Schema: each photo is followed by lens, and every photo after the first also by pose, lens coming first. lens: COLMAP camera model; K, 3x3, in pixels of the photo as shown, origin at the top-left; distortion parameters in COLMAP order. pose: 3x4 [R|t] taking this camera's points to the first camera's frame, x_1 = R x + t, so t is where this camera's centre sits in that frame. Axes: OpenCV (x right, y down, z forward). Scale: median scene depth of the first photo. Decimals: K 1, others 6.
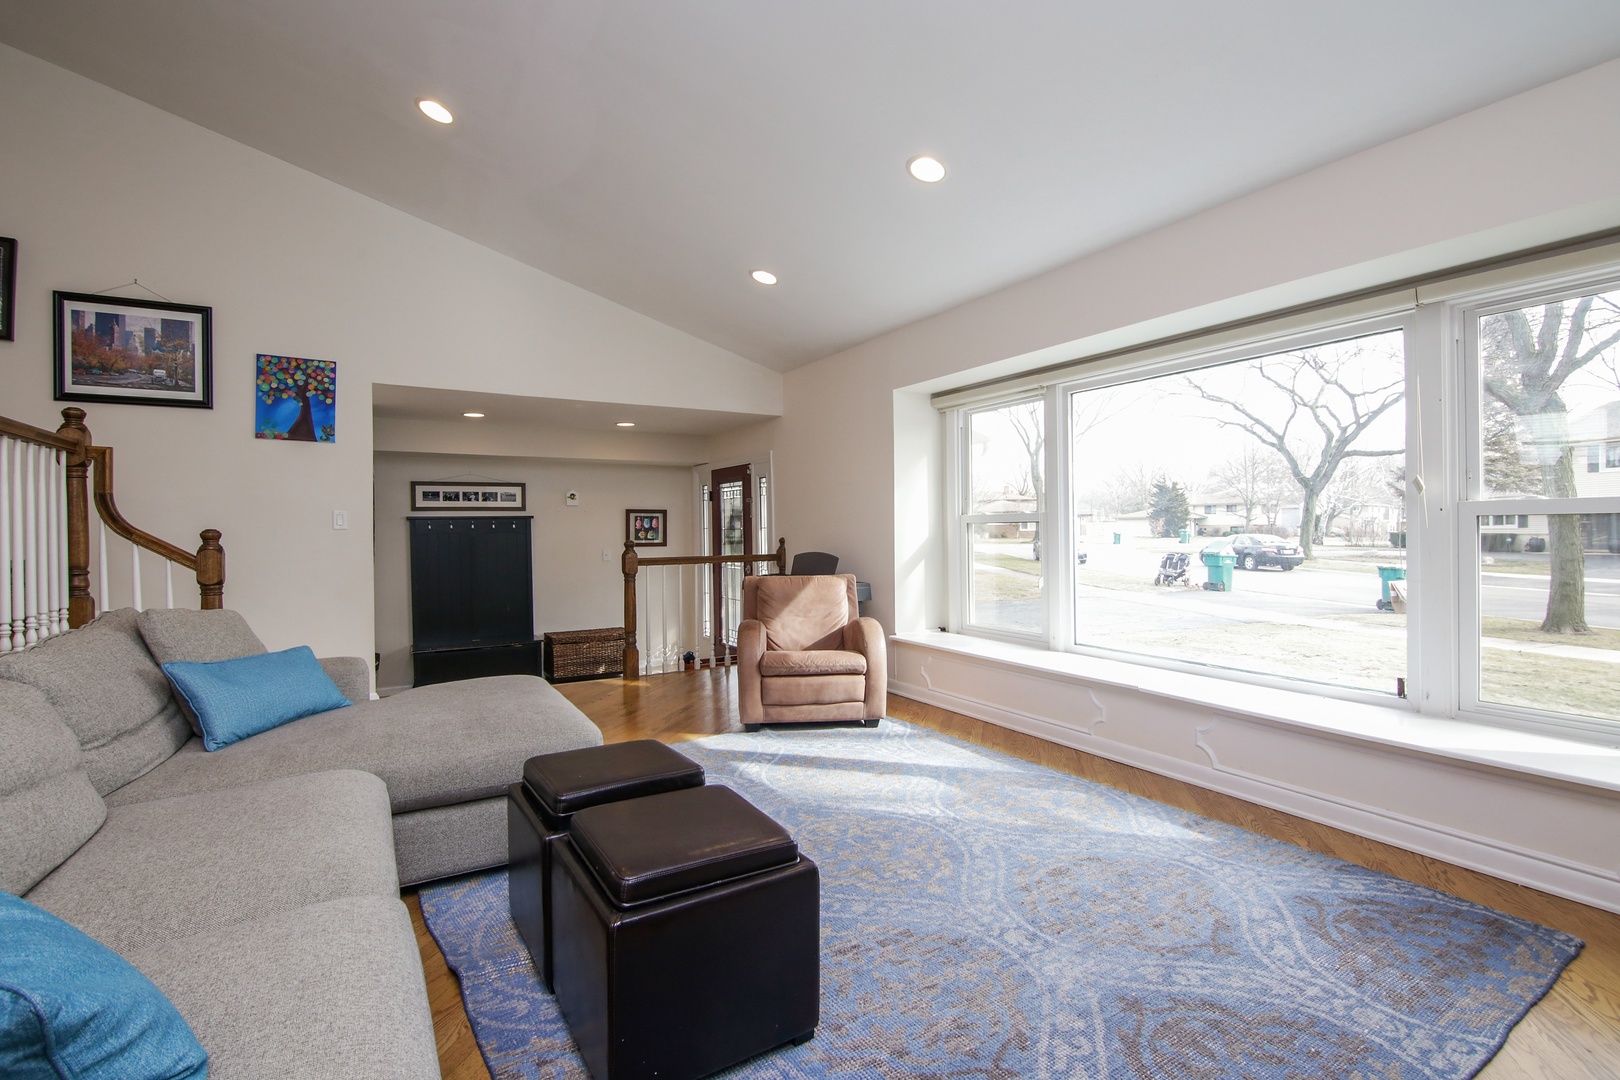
lens RADIAL K [[750.6, 0, 810.6], [0, 750.6, 536.4], [0, 0, 1]] dist [-0.006130, -0.000698]
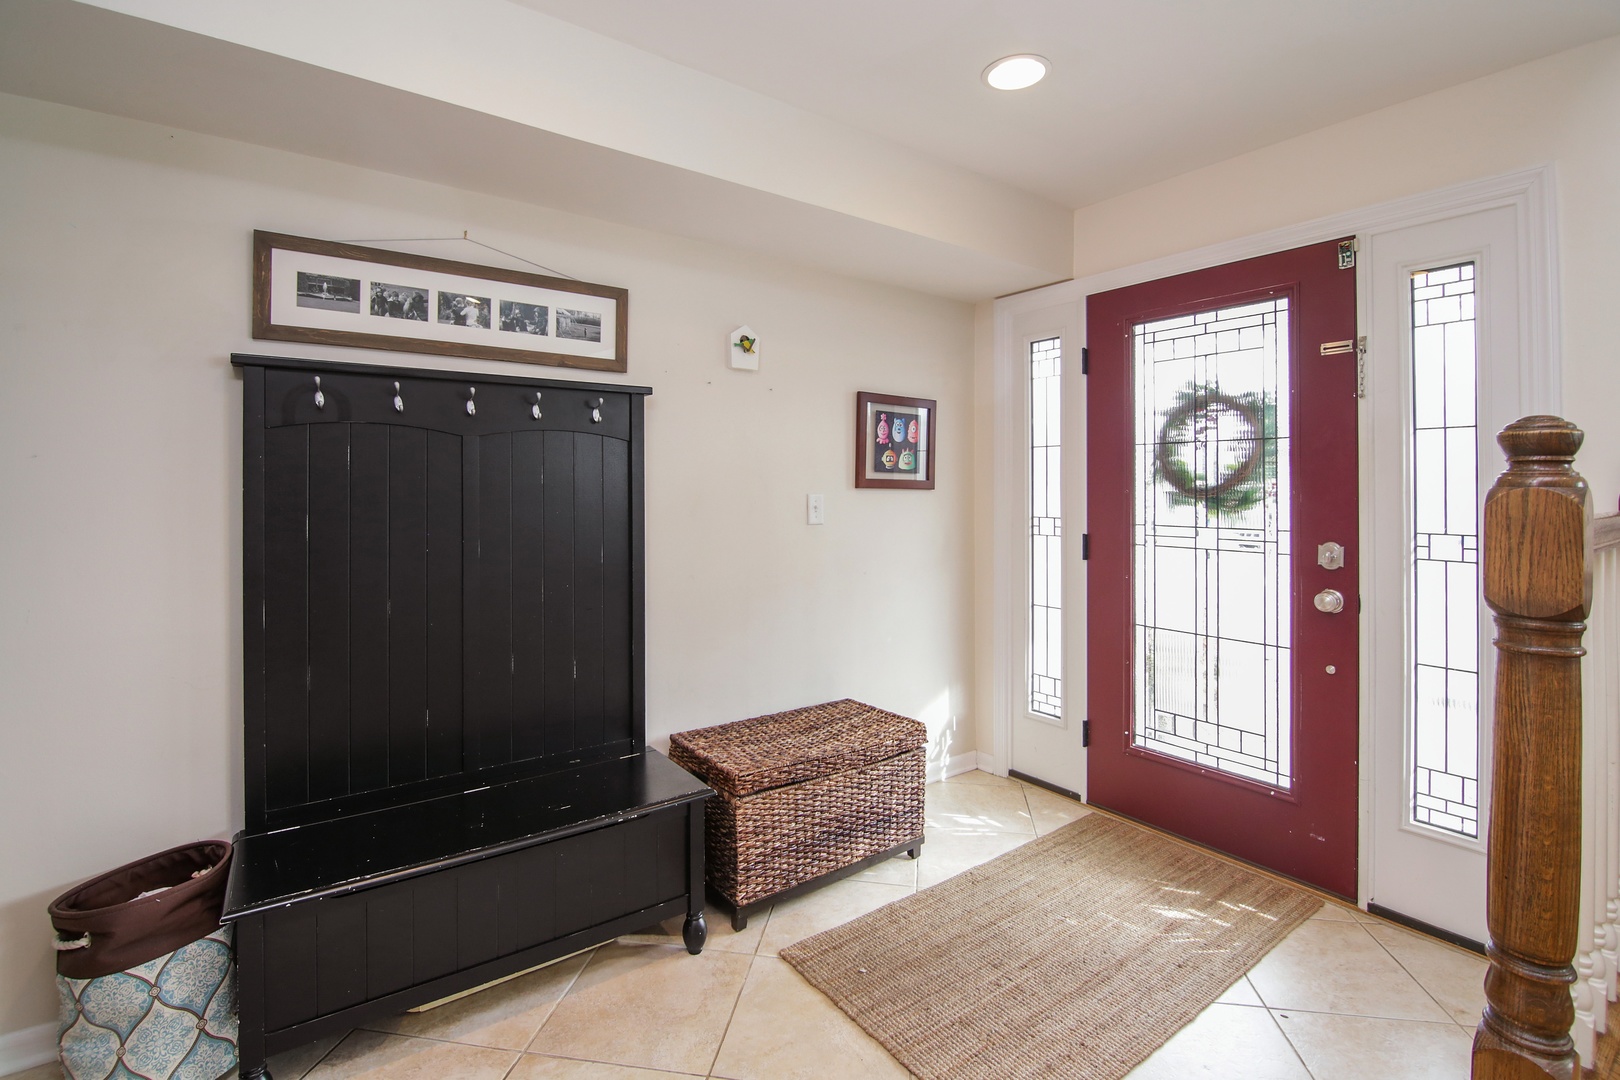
lens RADIAL K [[750.6, 0, 805.7], [0, 750.6, 491.0], [0, 0, 1]] dist [-0.006130, -0.000698]
pose [[0.995514, 0.017593, 0.092961, -0.348391], [-0.016877, 0.999822, -0.008493, 0.021540], [-0.093094, 0.006886, 0.995633, 0.694993]]
